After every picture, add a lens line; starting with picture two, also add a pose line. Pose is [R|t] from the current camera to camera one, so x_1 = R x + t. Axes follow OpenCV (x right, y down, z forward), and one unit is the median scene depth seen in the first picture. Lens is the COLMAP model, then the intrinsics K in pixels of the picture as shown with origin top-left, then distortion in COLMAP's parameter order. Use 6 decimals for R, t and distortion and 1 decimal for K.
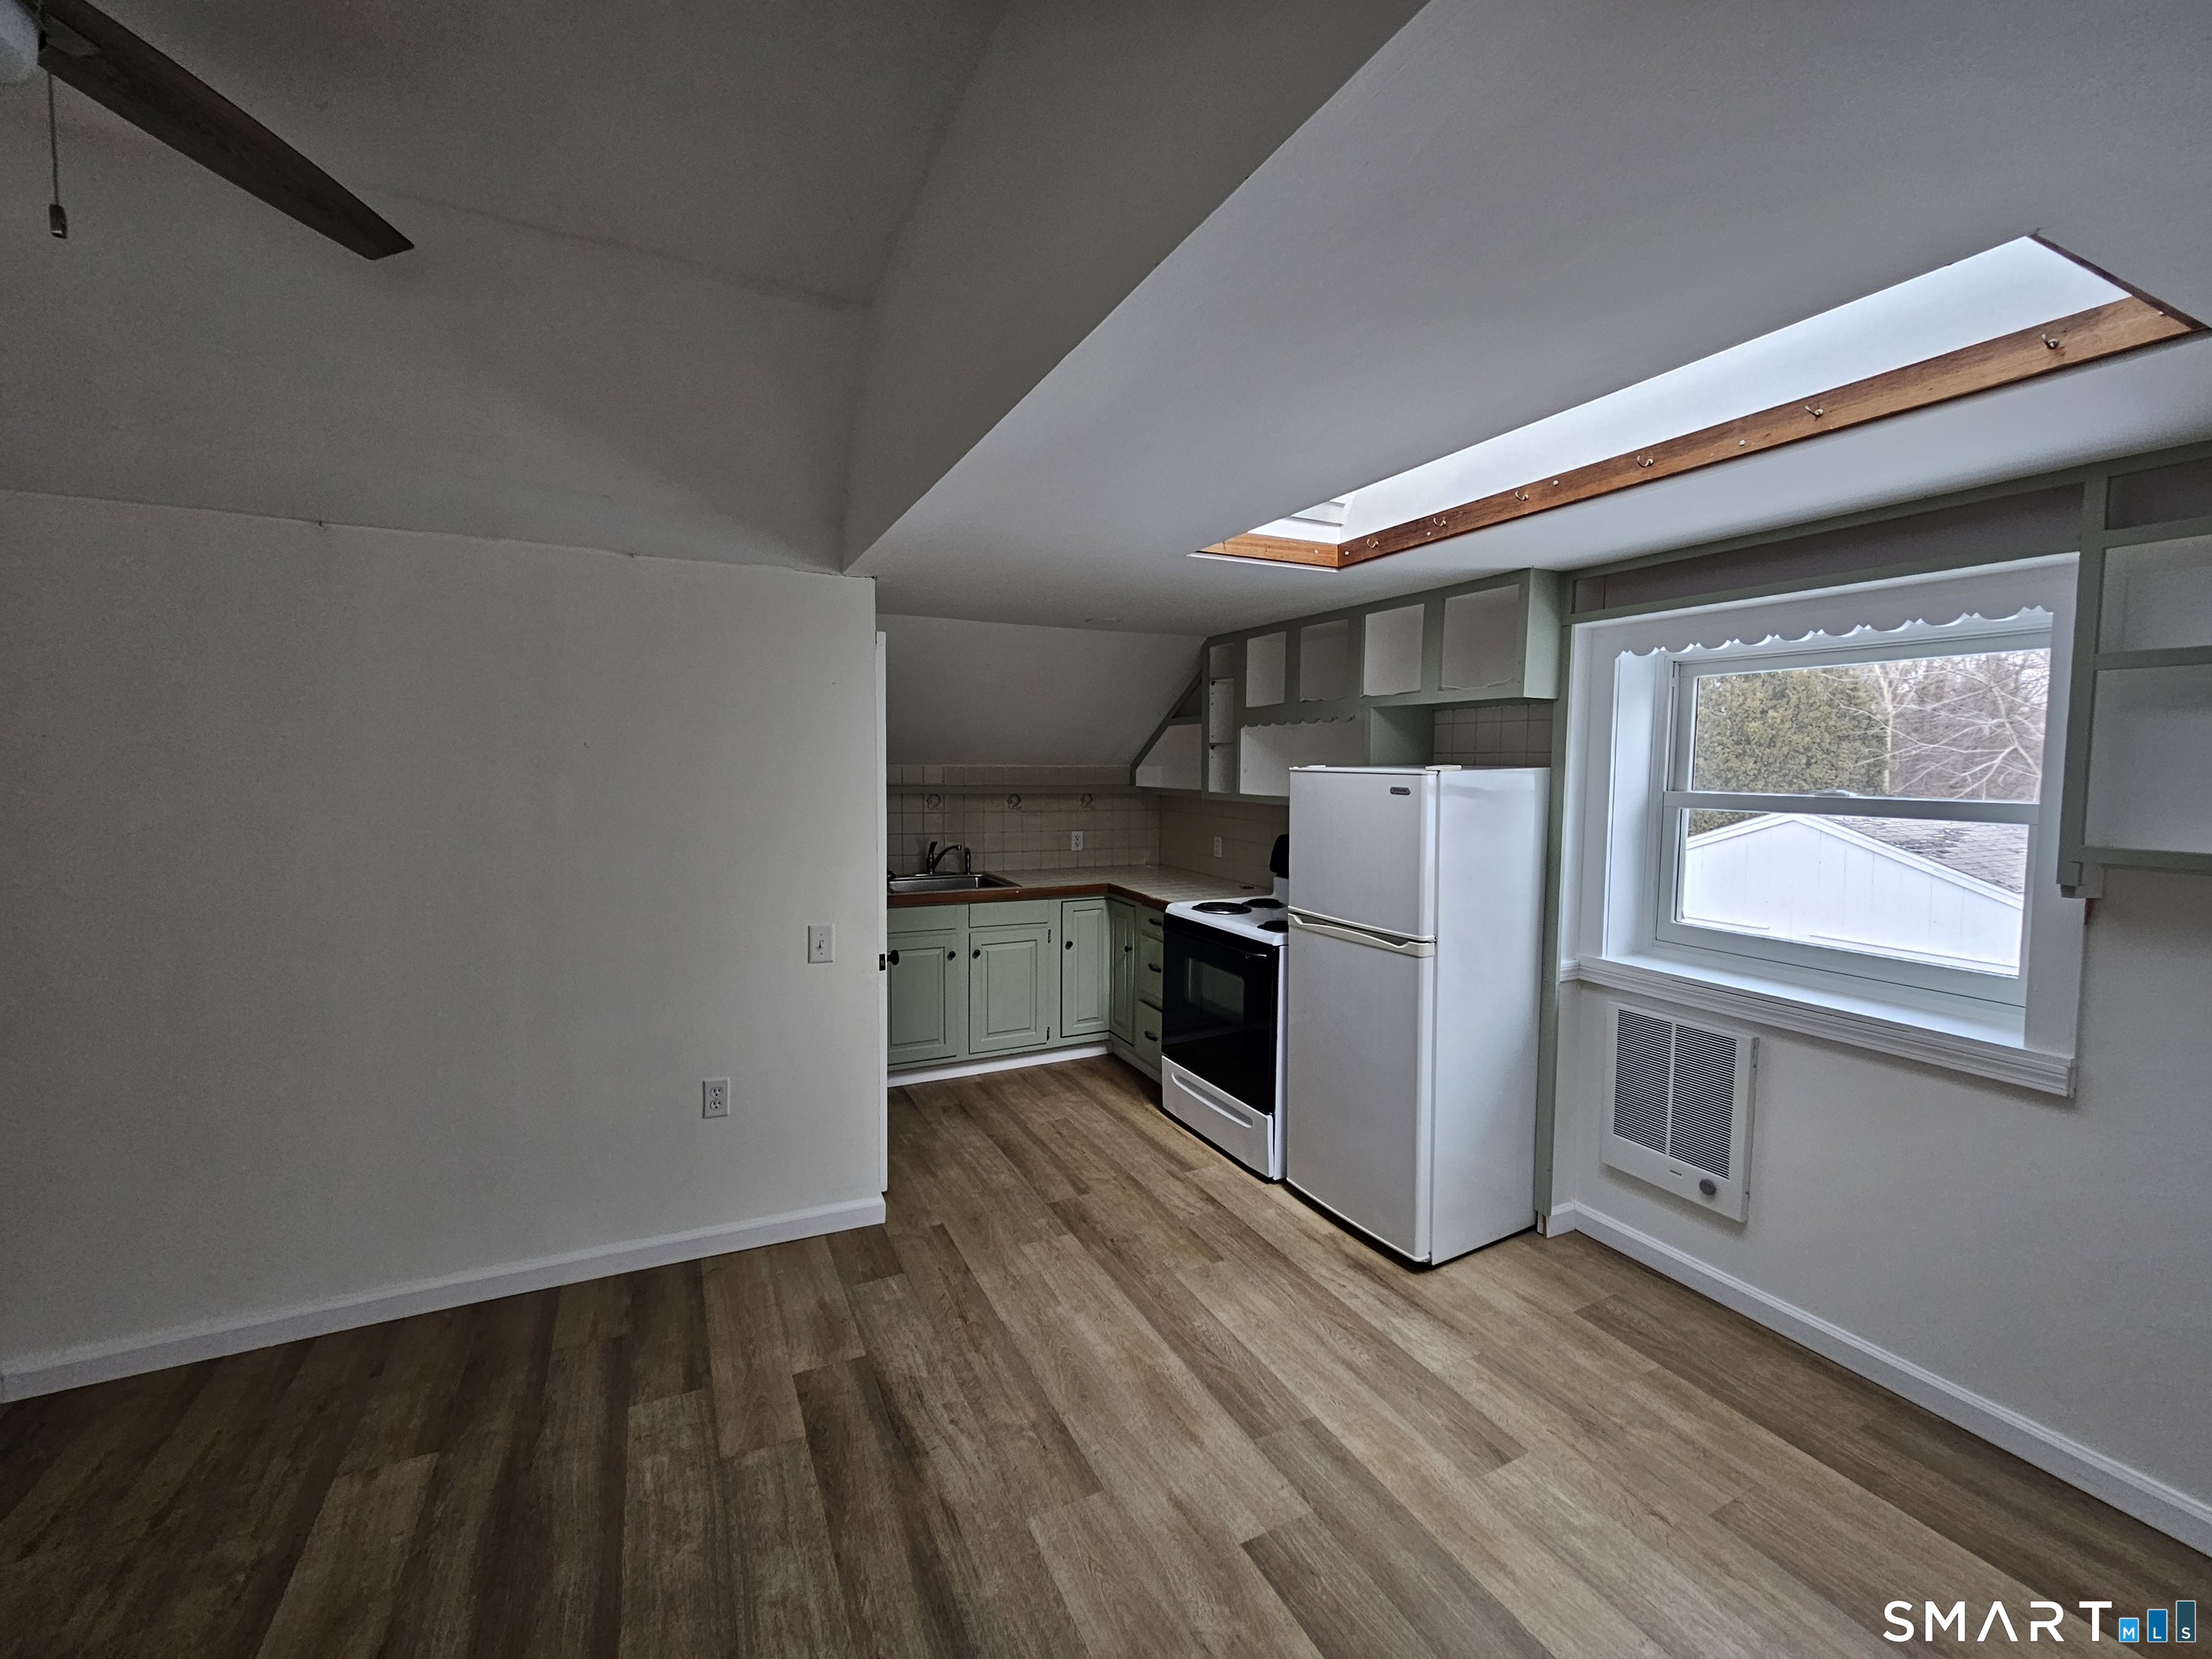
lens RADIAL K [[921.3, 0, 1093.9], [0, 921.3, 822.5], [0, 0, 1]] dist [-0.001198, 0.000614]
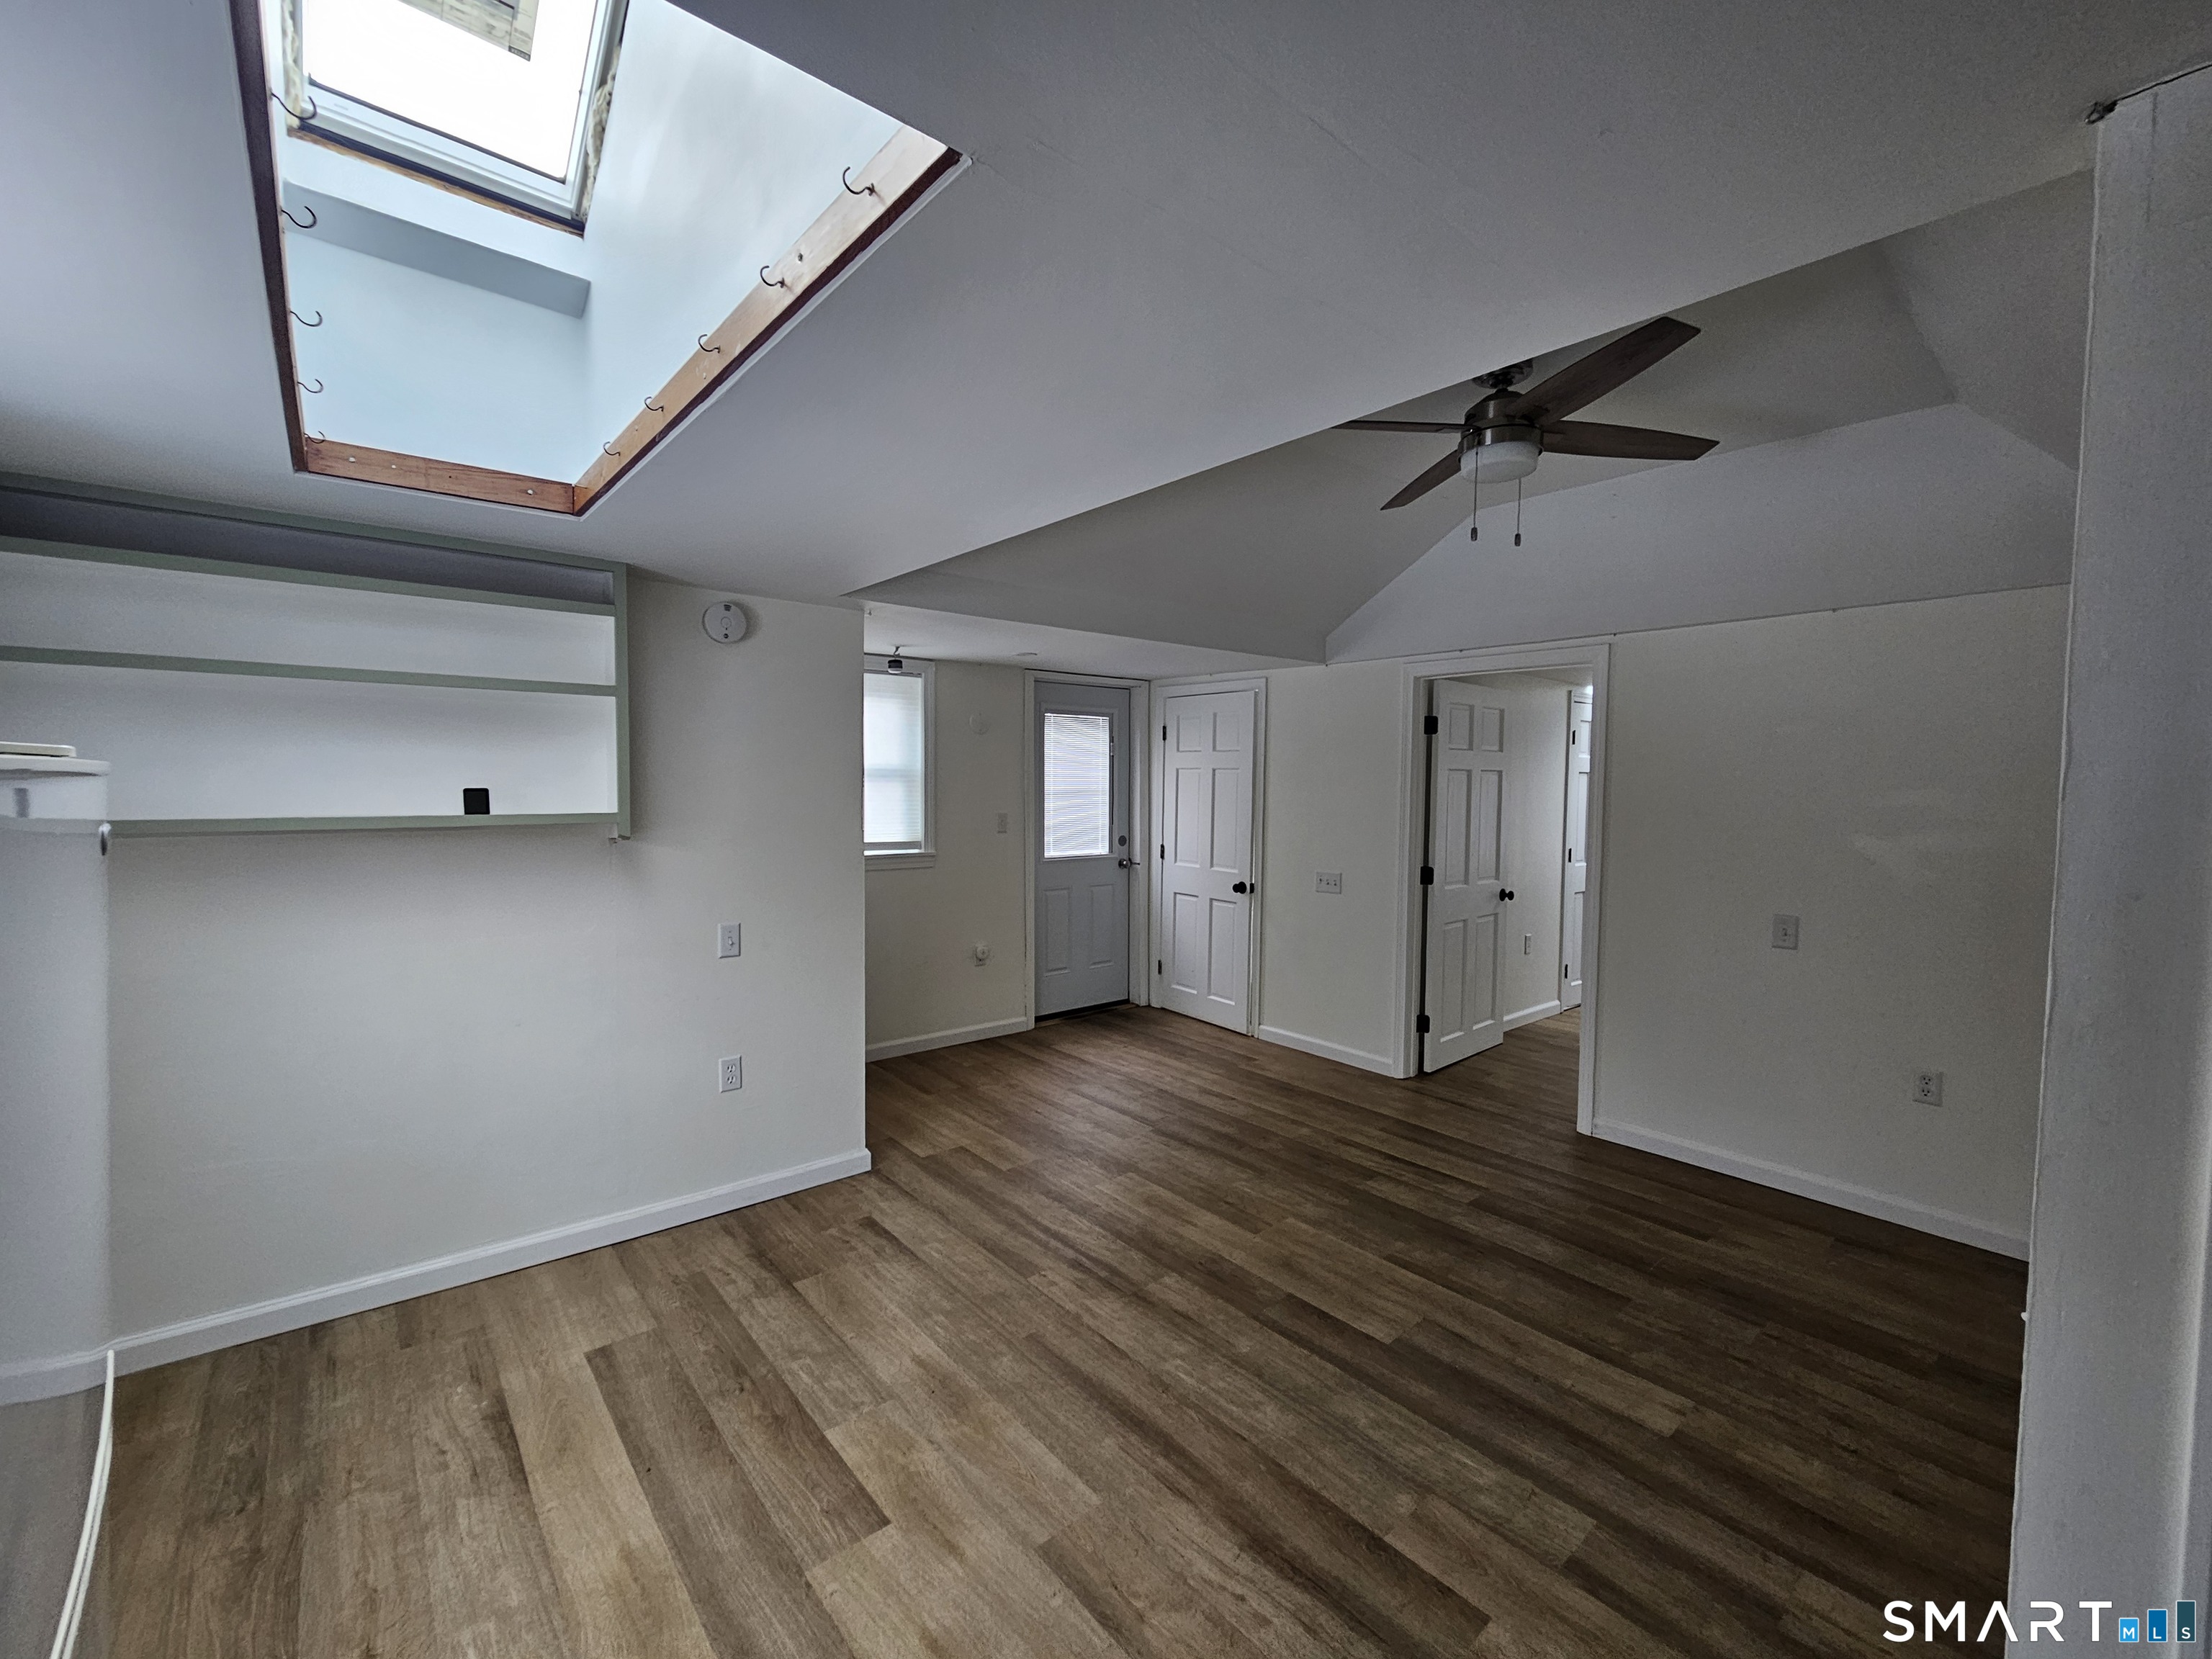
lens RADIAL K [[921.3, 0, 1103.0], [0, 921.3, 820.6], [0, 0, 1]] dist [-0.001198, 0.000614]
pose [[-0.967443, -0.009401, -0.252913, 0.141664], [-0.038241, 0.993267, 0.109357, -0.079719], [0.250182, 0.115469, -0.961289, 1.396162]]
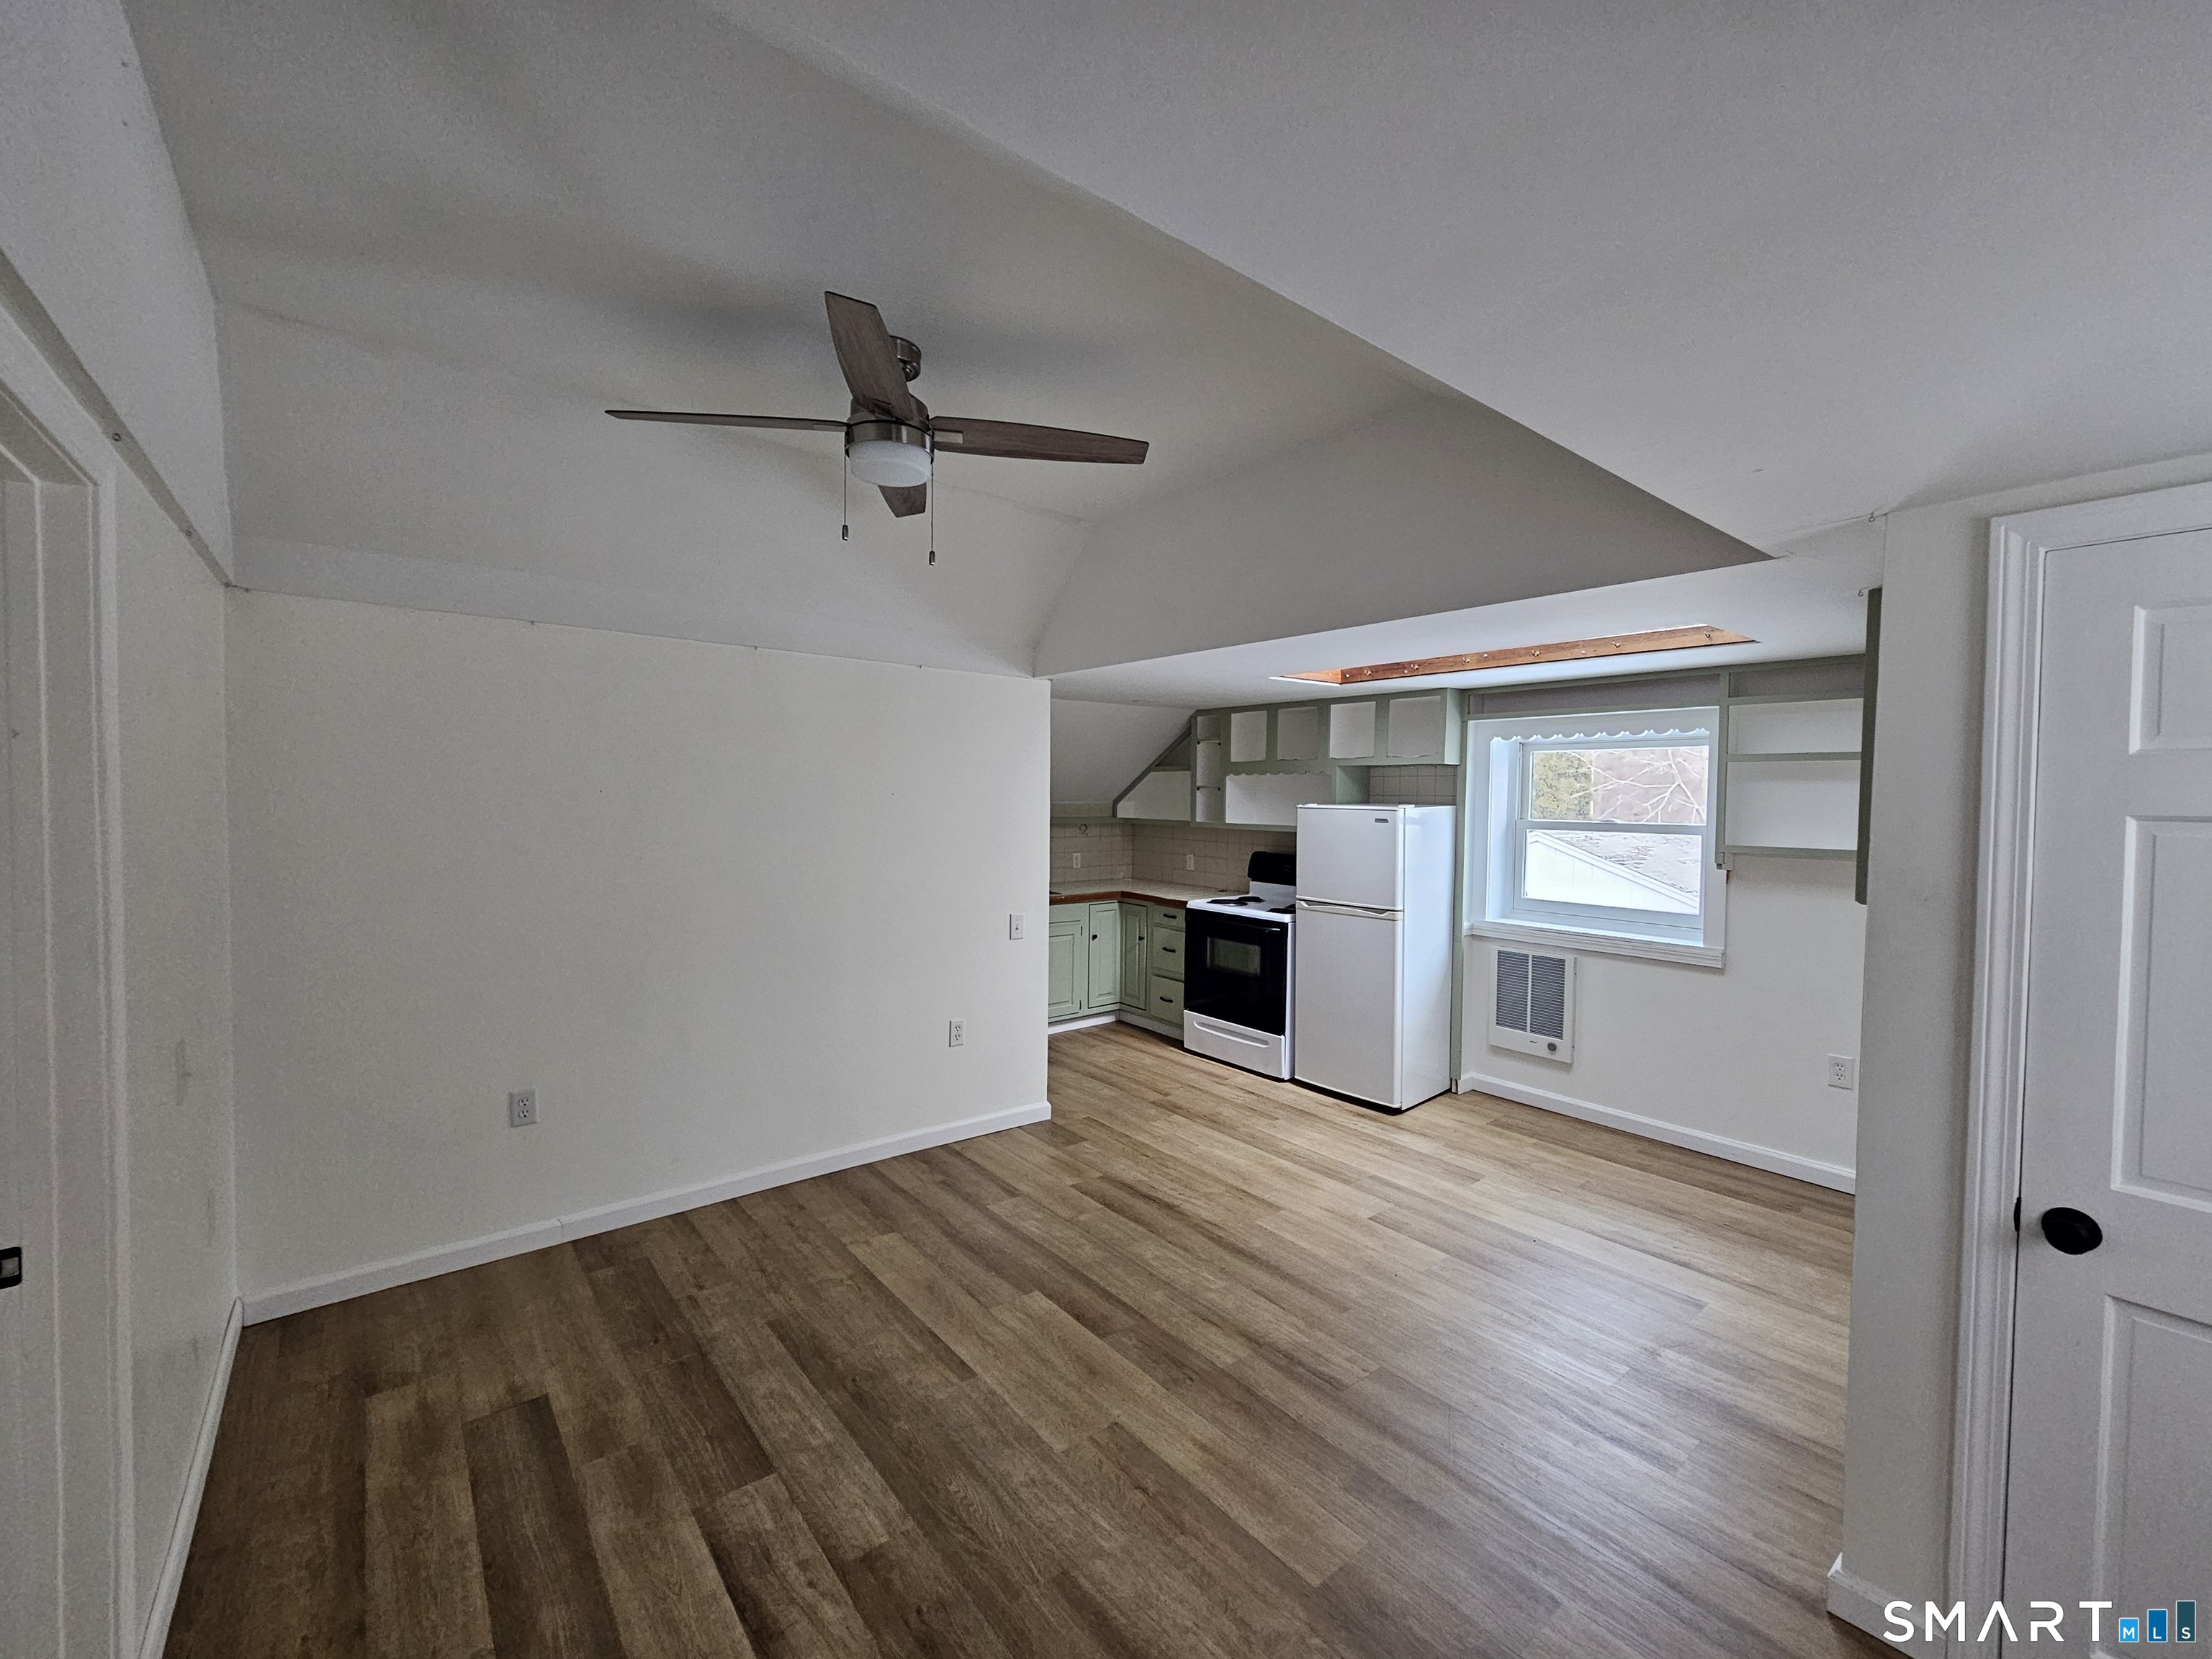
lens RADIAL K [[921.3, 0, 1088.2], [0, 921.3, 829.6], [0, 0, 1]] dist [-0.001198, 0.000614]
pose [[0.976334, -0.007708, 0.216129, -0.574532], [0.012991, 0.999650, -0.023036, 0.014912], [-0.215876, 0.025298, 0.976093, -0.532044]]
